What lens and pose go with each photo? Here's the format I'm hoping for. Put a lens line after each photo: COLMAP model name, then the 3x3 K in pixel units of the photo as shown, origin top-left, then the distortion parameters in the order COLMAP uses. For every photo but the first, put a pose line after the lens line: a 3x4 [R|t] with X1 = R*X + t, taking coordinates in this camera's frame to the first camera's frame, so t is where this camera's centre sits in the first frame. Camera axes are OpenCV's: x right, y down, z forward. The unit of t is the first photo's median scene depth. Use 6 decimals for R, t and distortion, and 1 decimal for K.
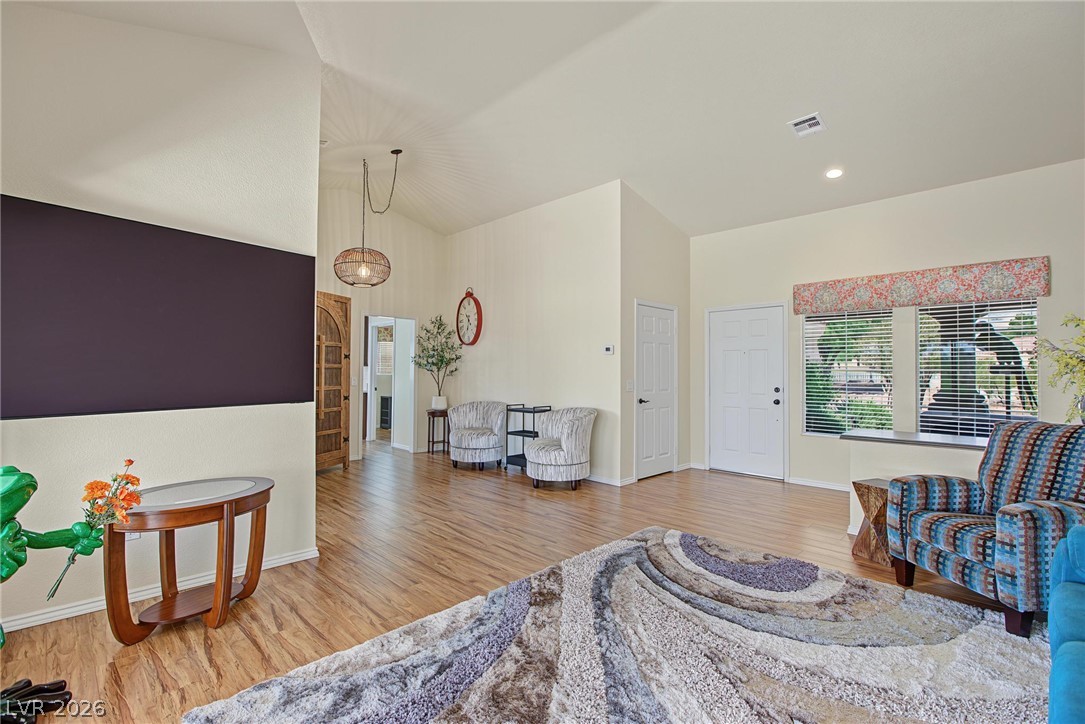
lens RADIAL K [[496.5, 0, 542.5], [0, 496.5, 362.0], [0, 0, 1]] dist [-0.013195, 0.004820]
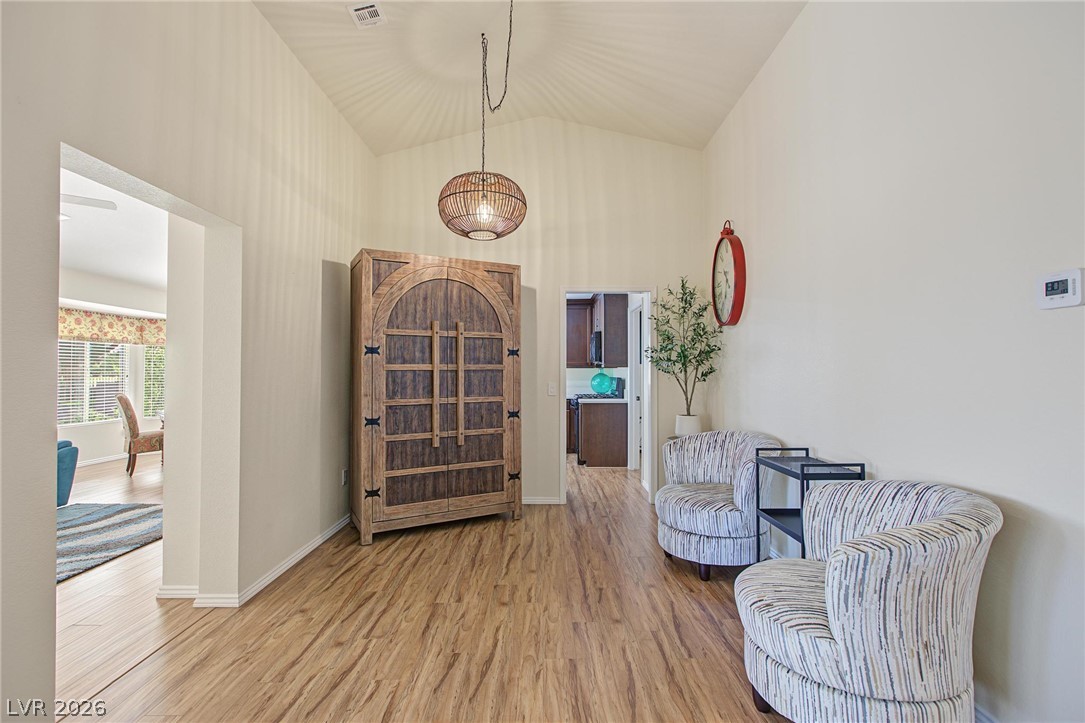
lens RADIAL K [[496.5, 0, 542.5], [0, 496.5, 361.5], [0, 0, 1]] dist [-0.013195, 0.004820]
pose [[0.707606, -0.023041, -0.706232, 0.108502], [0.019679, 0.999723, -0.012899, 0.010376], [0.706333, -0.004771, 0.707863, 0.550791]]
